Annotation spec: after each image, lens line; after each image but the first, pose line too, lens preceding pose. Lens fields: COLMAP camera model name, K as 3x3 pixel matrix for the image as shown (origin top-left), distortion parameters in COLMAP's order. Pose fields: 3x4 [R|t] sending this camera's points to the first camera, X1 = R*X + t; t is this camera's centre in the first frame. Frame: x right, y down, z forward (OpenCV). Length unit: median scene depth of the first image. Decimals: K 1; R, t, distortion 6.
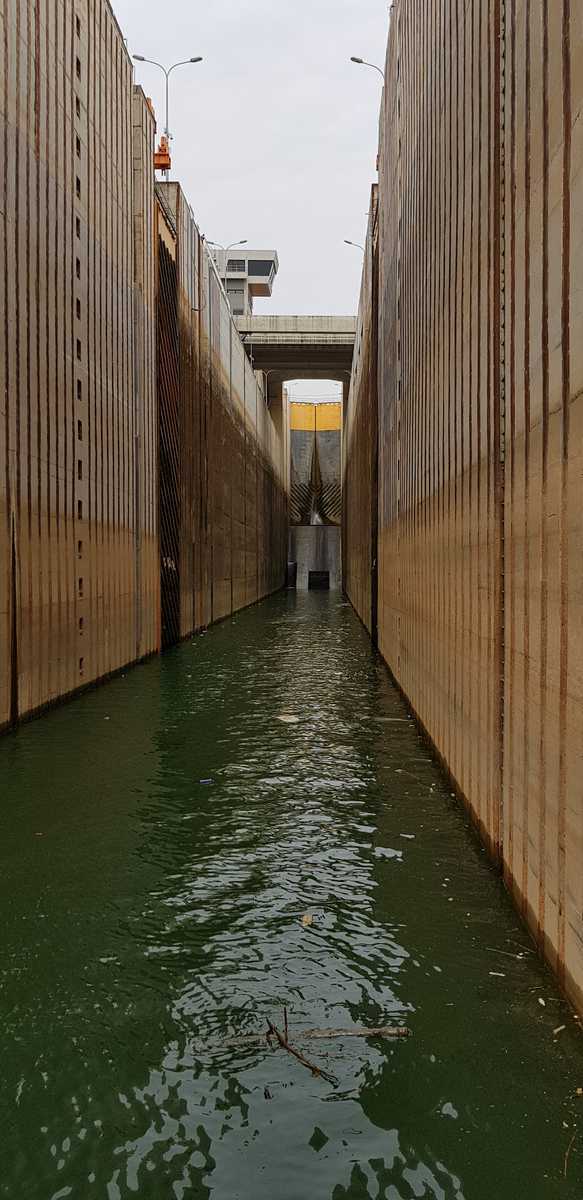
lens RADIAL K [[873.5, 0, 295.2], [0, 873.5, 596.9], [0, 0, 1]] dist [0.012999, -0.000103]
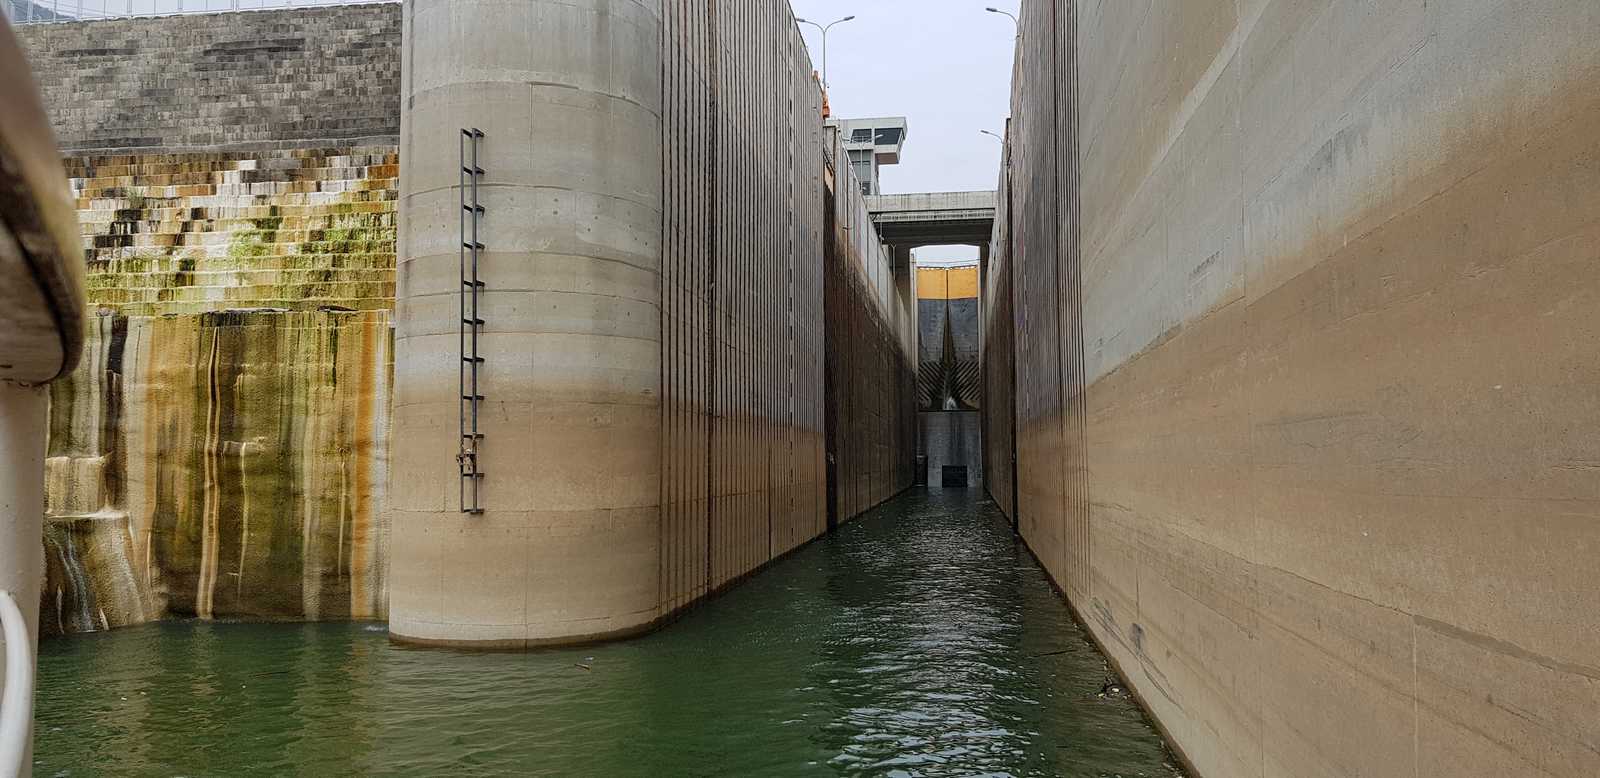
lens RADIAL K [[1164.7, 0, 798.3], [0, 1164.7, 396.0], [0, 0, 1]] dist [0.012999, -0.000103]
pose [[0.994845, -0.010950, -0.100816, -0.012303], [0.001841, 0.995940, -0.090002, 0.006513], [0.101392, 0.089352, 0.990826, -0.192823]]
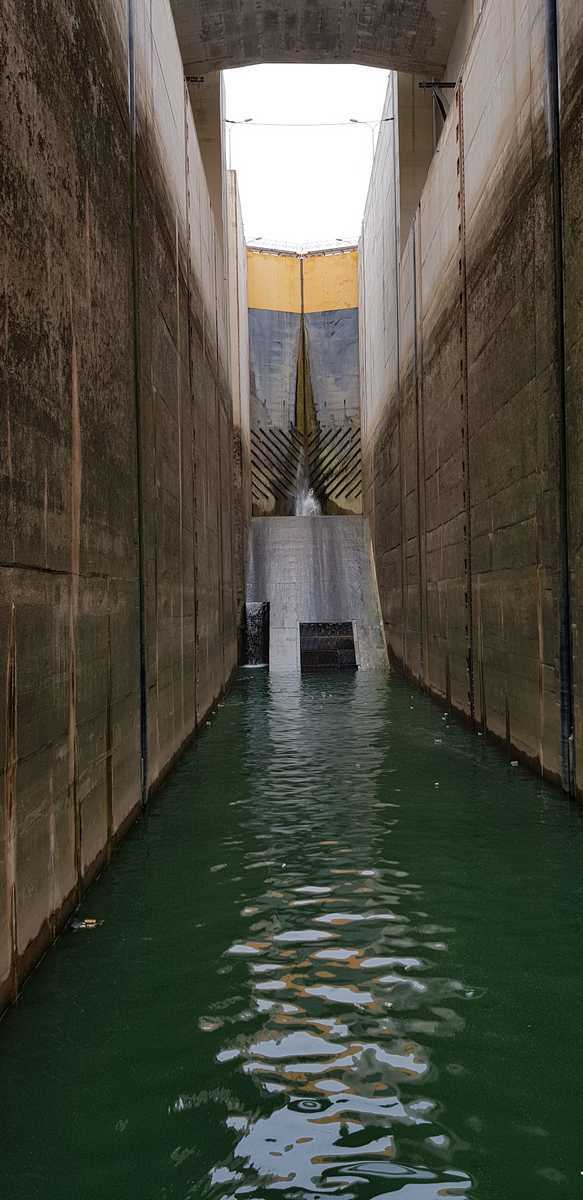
lens RADIAL K [[873.5, 0, 293.0], [0, 873.5, 598.9], [0, 0, 1]] dist [0.012999, -0.000103]
pose [[0.998993, -0.017718, 0.041212, -0.005324], [0.019210, 0.999164, -0.036074, -0.038048], [-0.040538, 0.036829, 0.998499, 0.871788]]
